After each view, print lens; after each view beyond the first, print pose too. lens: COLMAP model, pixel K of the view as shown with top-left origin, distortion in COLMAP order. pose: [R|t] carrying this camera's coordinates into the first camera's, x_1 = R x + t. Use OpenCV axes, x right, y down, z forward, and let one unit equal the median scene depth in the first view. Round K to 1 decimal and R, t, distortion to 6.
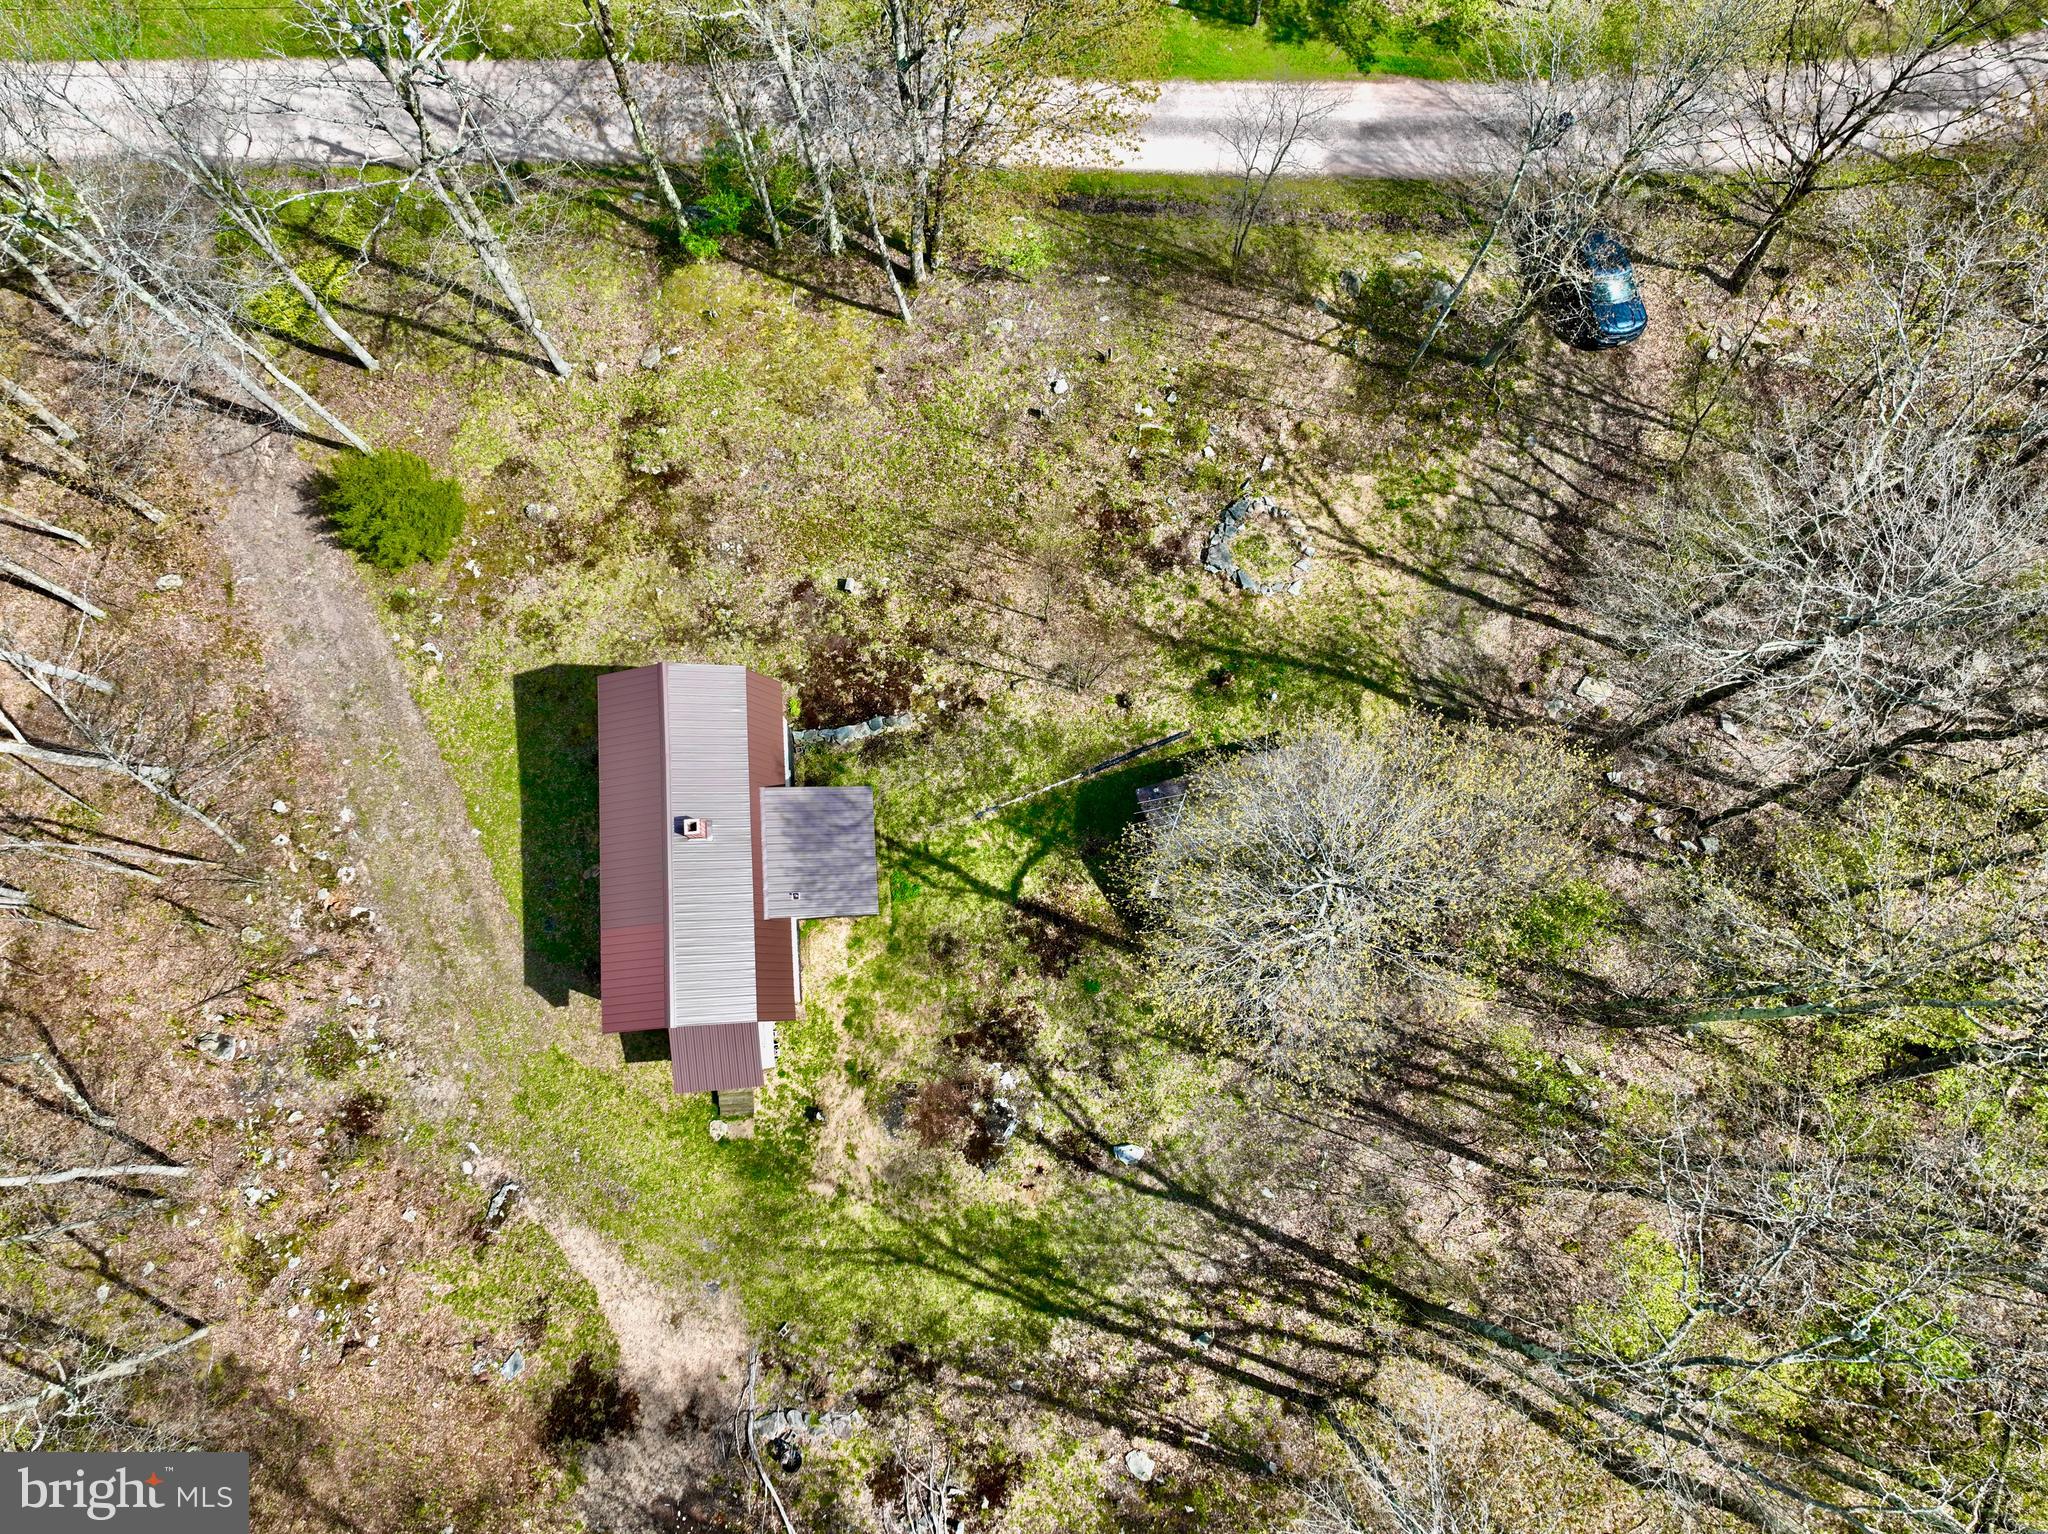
lens RADIAL K [[1445.8, 0, 1030.0], [0, 1445.8, 767.3], [0, 0, 1]] dist [0.007324, 0.004817]
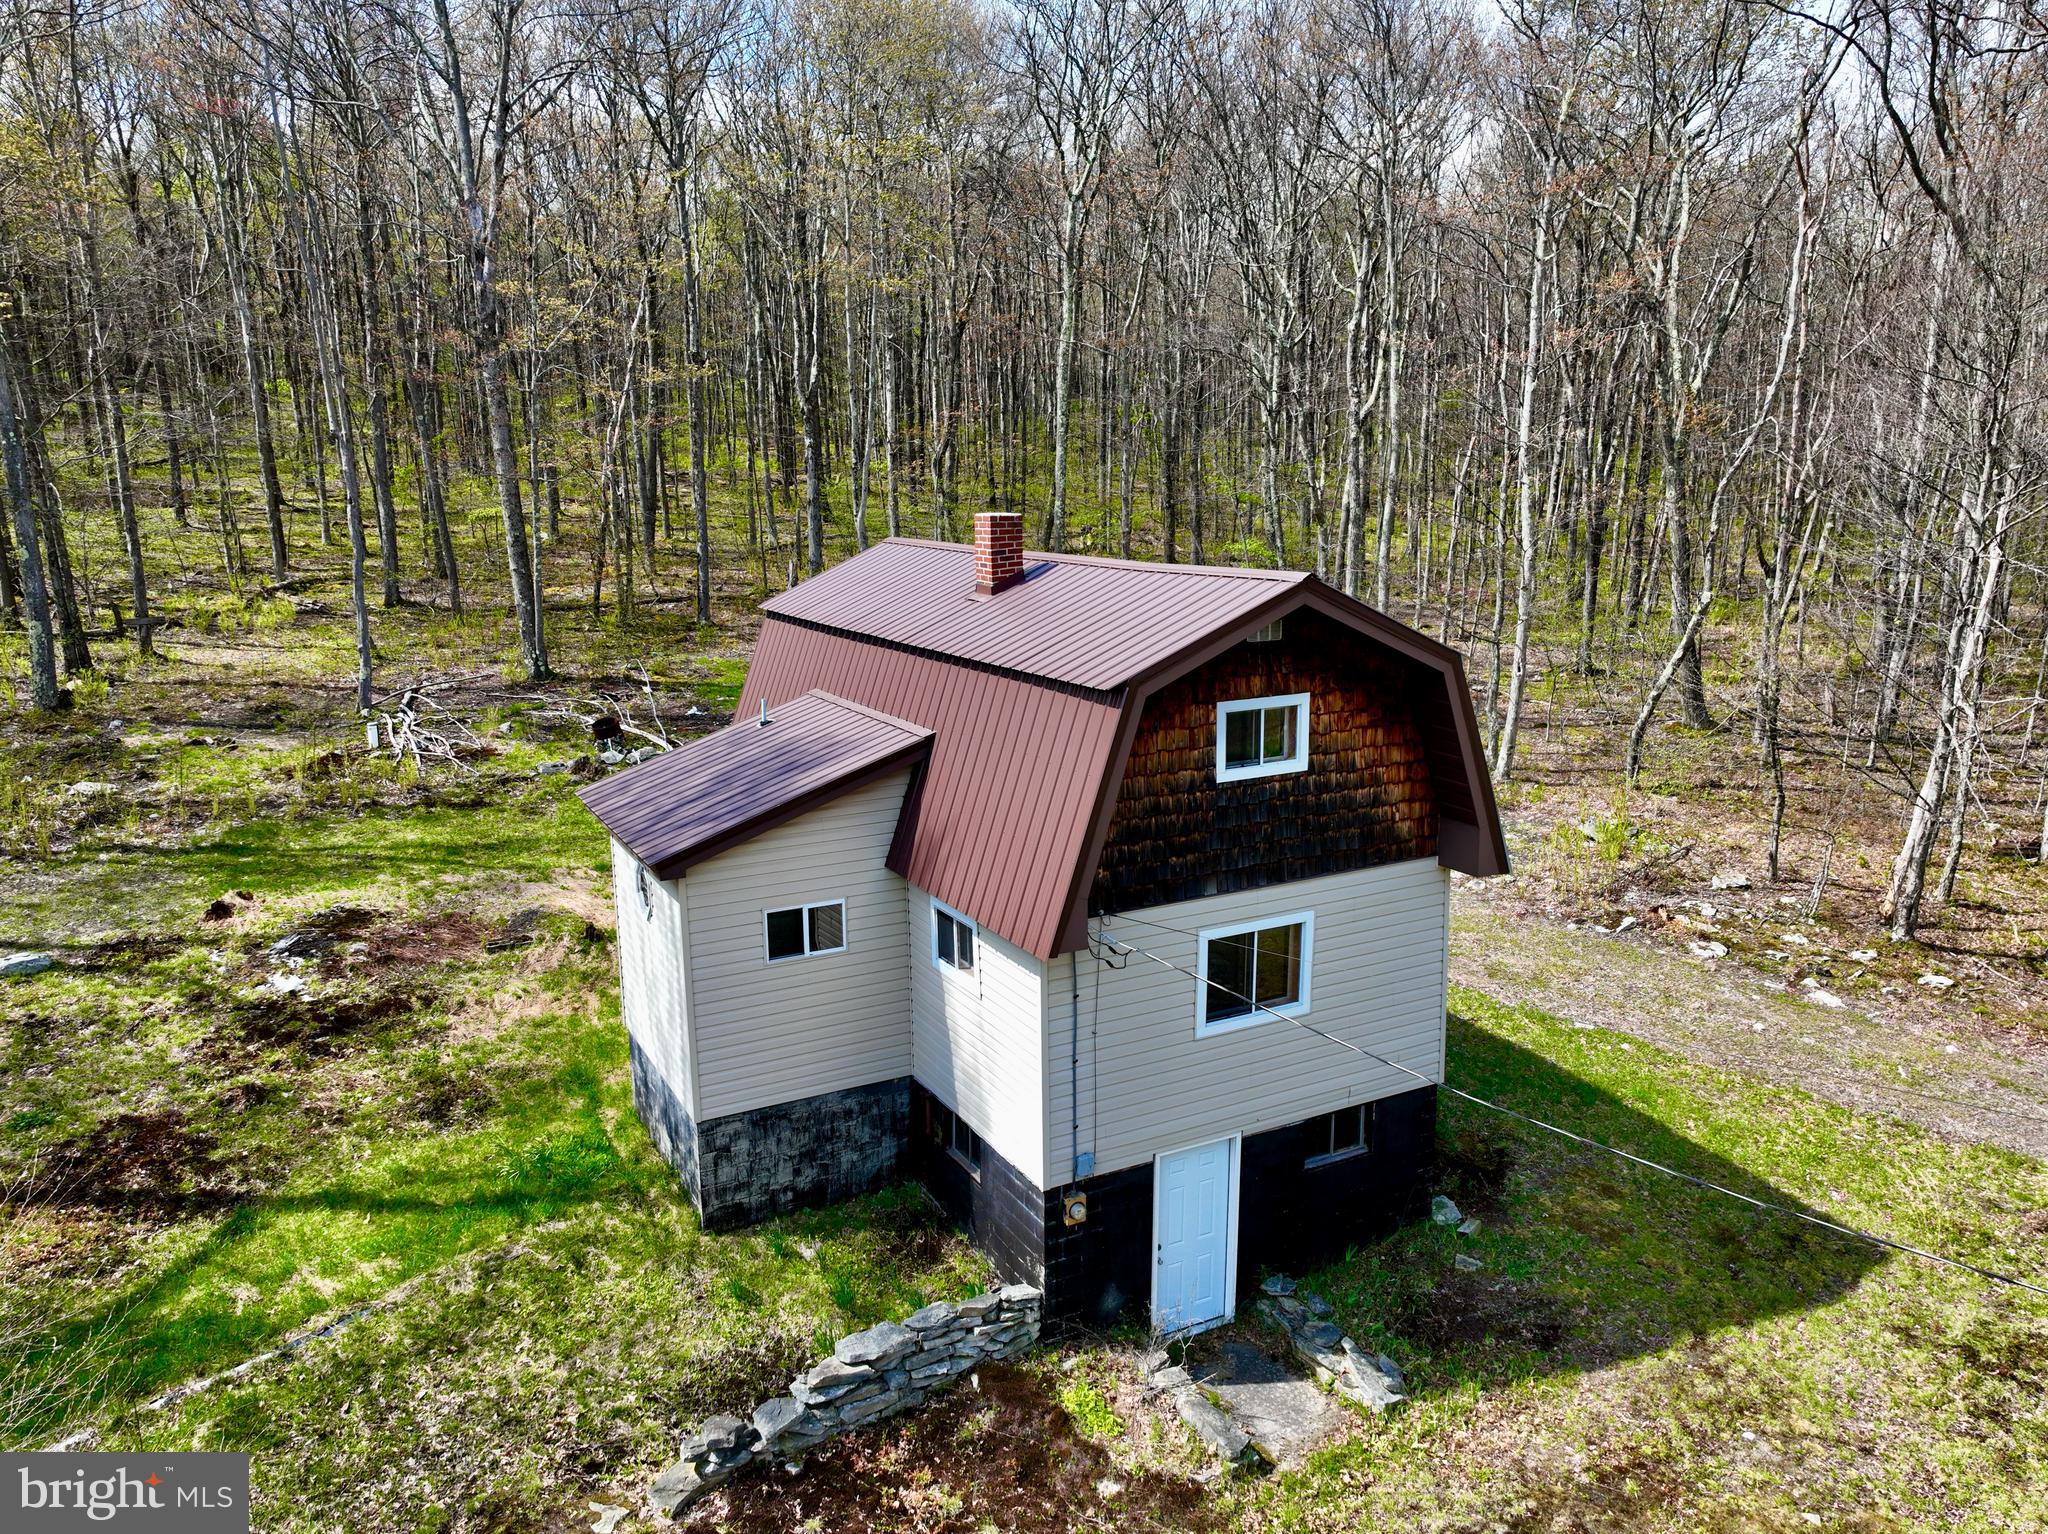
lens RADIAL K [[1445.8, 0, 1025.3], [0, 1445.8, 760.4], [0, 0, 1]] dist [0.007324, 0.004817]
pose [[-0.916475, 0.090255, -0.389779, -0.056432], [-0.391088, 0.003428, 0.920347, -0.302699], [0.084403, 0.995913, 0.032156, 0.893170]]
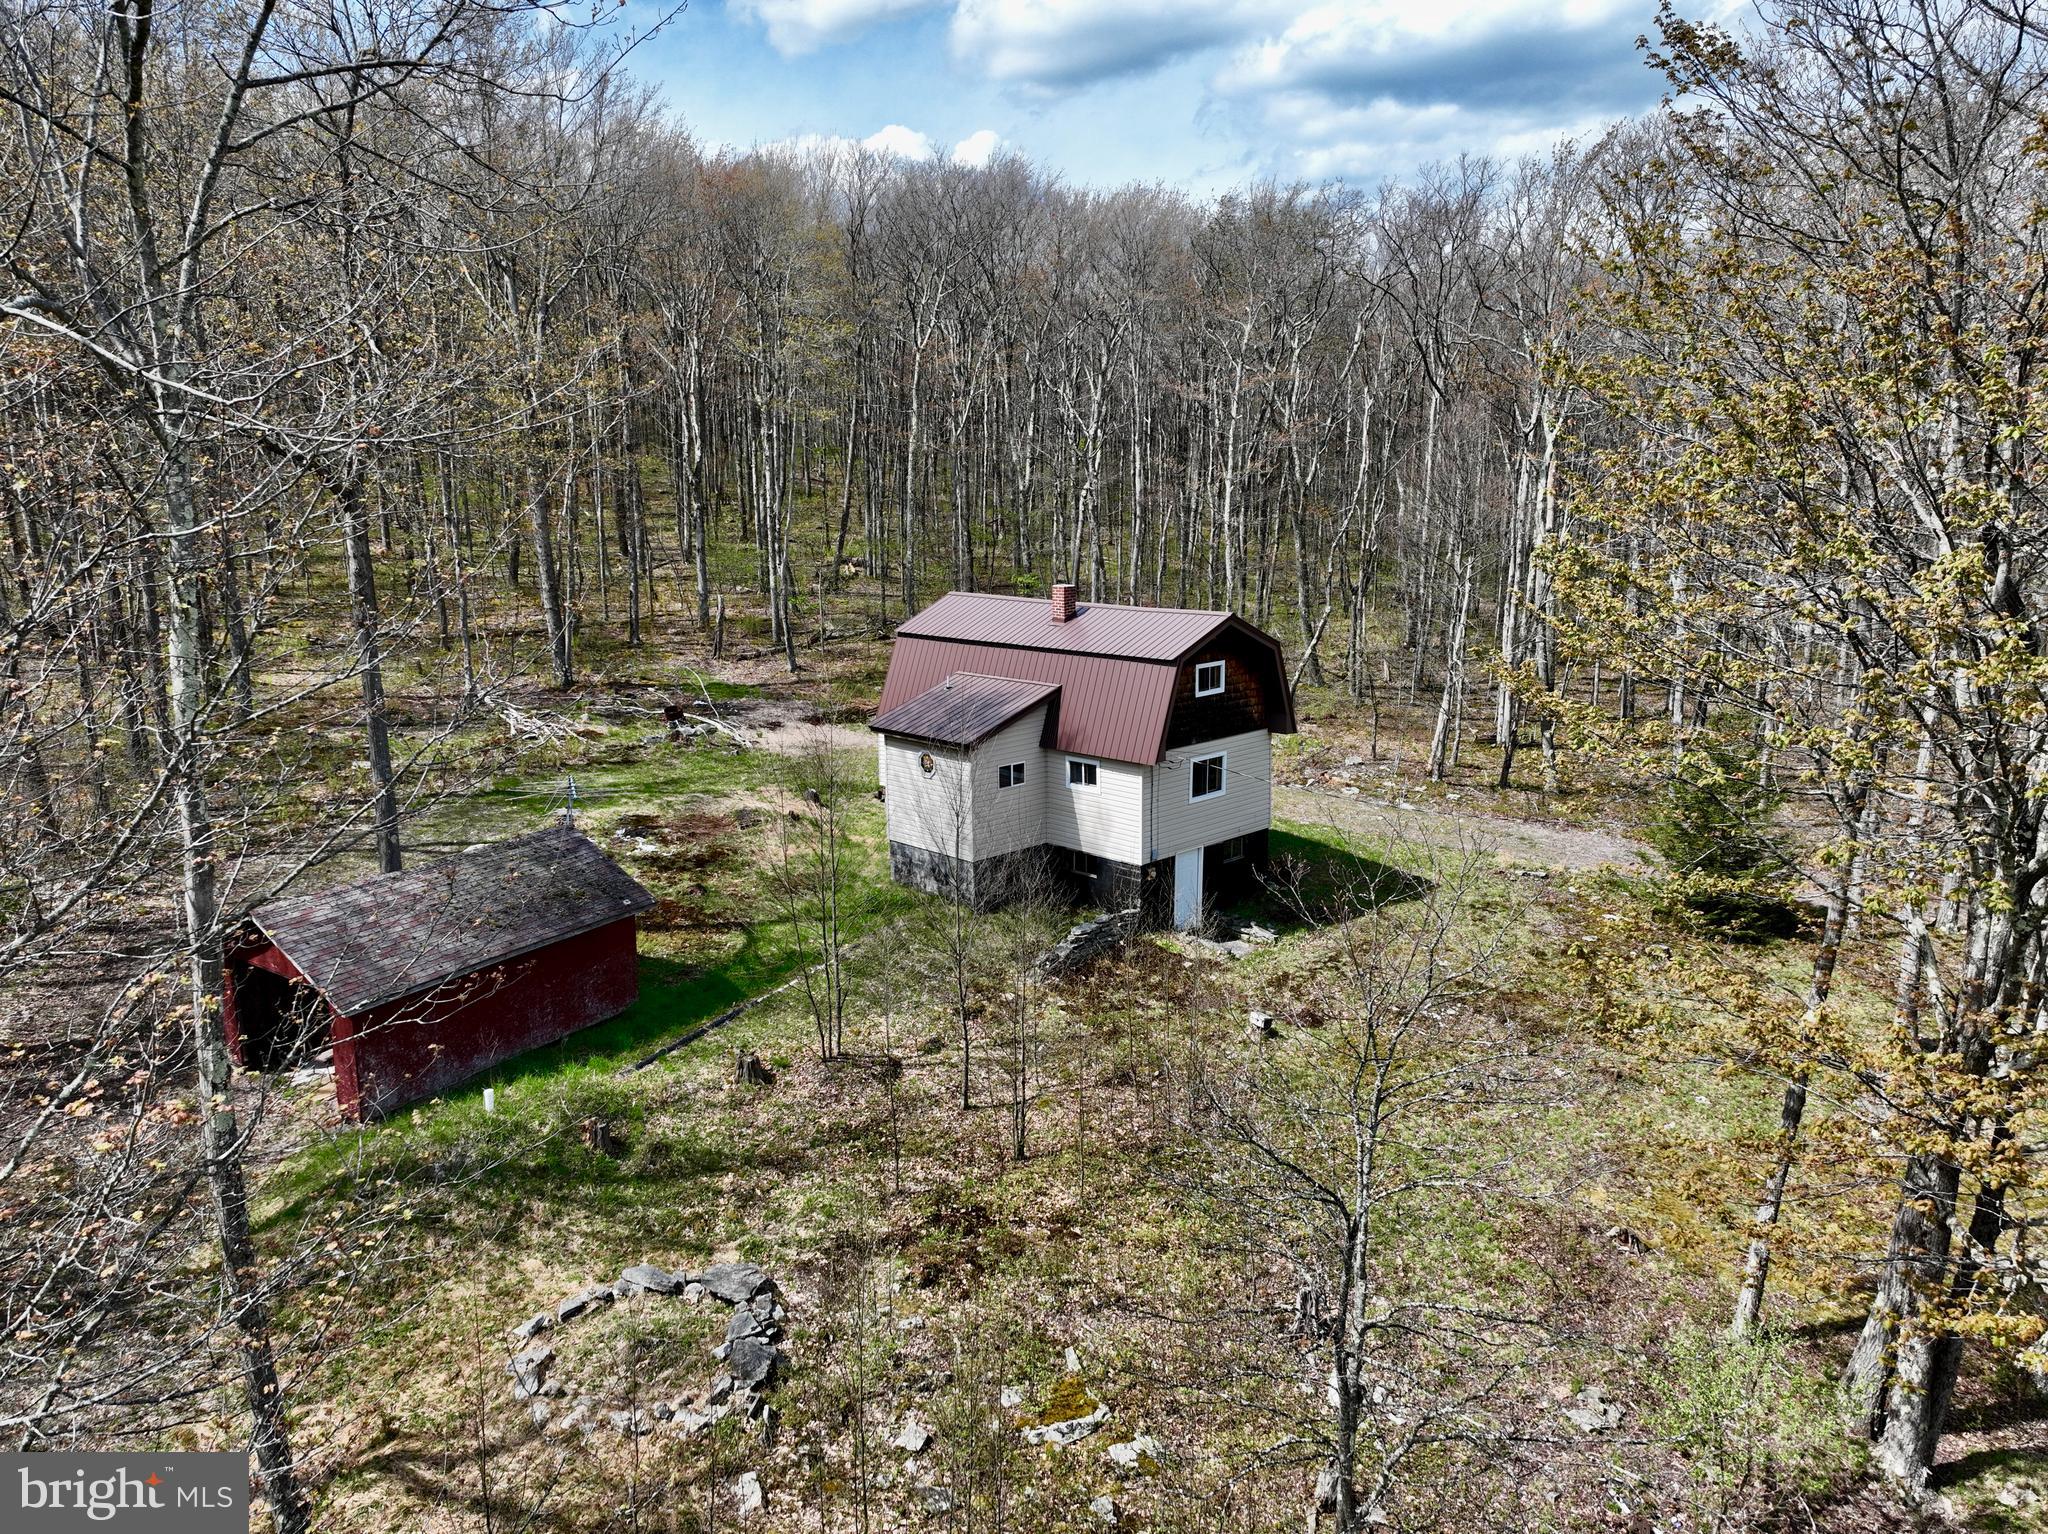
lens RADIAL K [[1445.8, 0, 1024.9], [0, 1445.8, 772.6], [0, 0, 1]] dist [0.007324, 0.004817]
pose [[-0.766397, 0.141113, -0.626676, 0.327900], [-0.629722, 0.027574, 0.776331, -0.561690], [0.126830, 0.989609, 0.067730, 0.887453]]
